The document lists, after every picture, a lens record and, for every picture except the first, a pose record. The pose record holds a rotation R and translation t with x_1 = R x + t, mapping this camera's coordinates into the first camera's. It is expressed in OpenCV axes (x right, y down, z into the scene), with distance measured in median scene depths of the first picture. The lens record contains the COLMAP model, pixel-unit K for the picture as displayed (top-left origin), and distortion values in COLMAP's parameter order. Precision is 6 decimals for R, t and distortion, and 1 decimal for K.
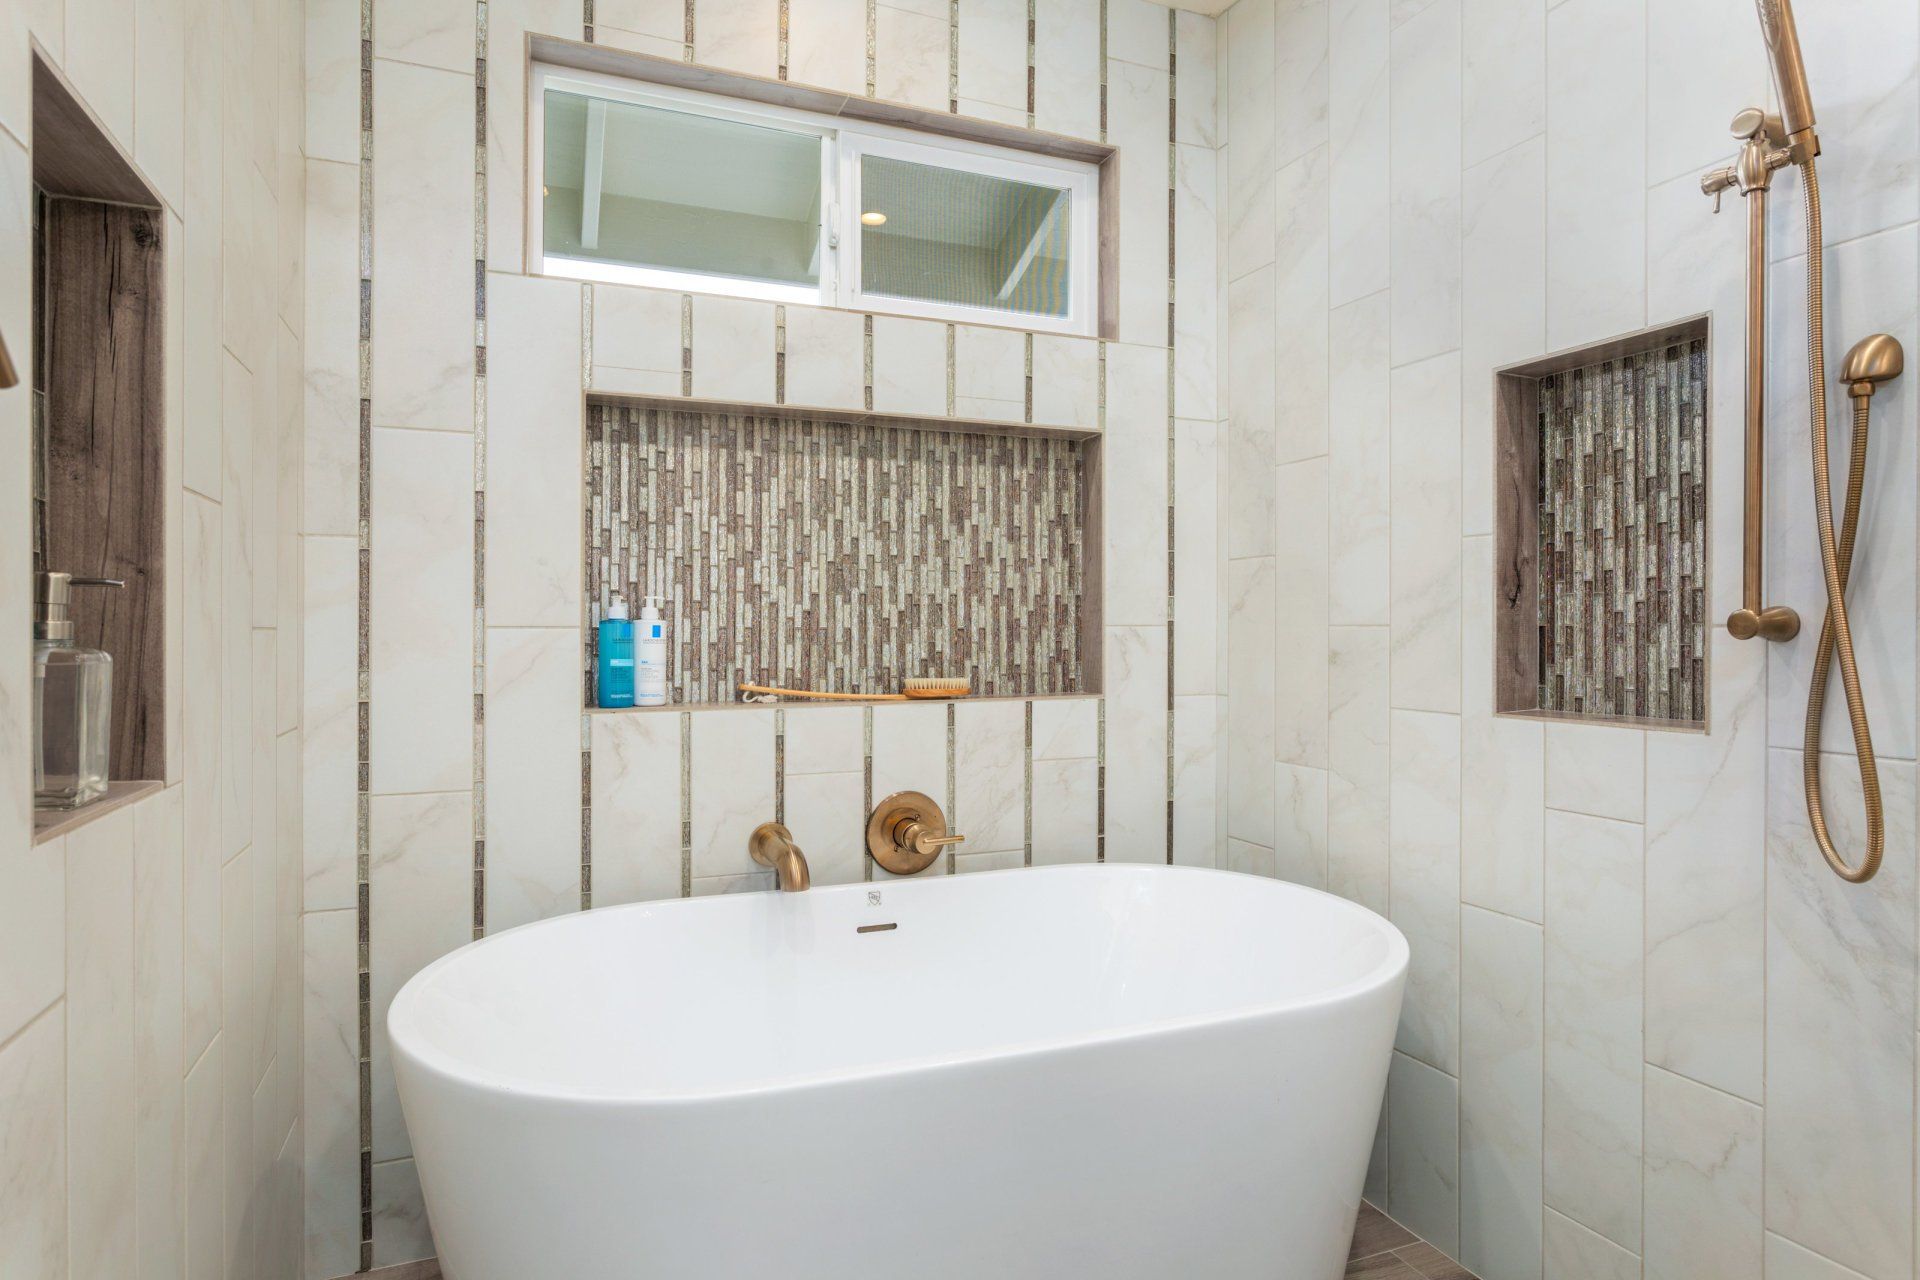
lens RADIAL K [[1091.2, 0, 956.2], [0, 1091.2, 633.3], [0, 0, 1]] dist [0.001284, -0.000165]
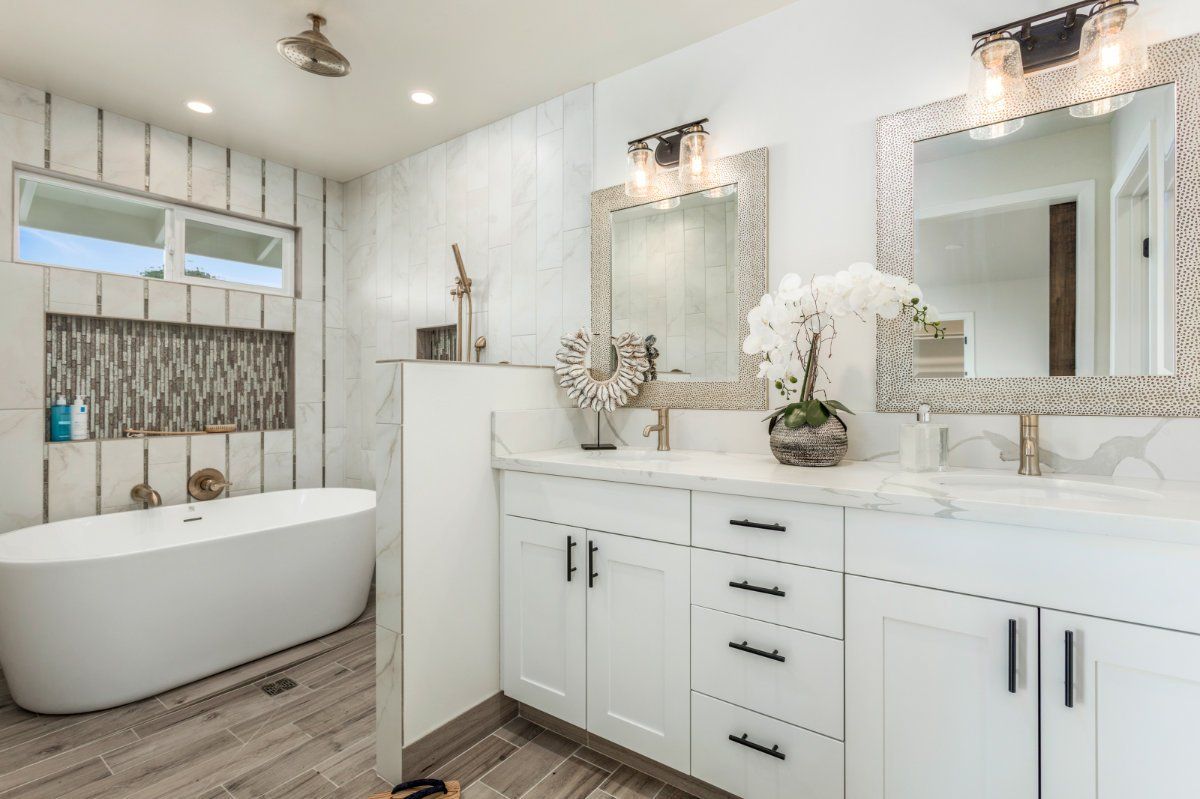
lens RADIAL K [[564.8, 0, 597.0], [0, 564.8, 390.1], [0, 0, 1]] dist [0.002995, -0.001227]
pose [[0.855988, -0.001405, 0.516994, 0.053393], [0.005822, 0.999959, -0.006922, -0.027404], [-0.516963, 0.008935, 0.855961, -0.629729]]
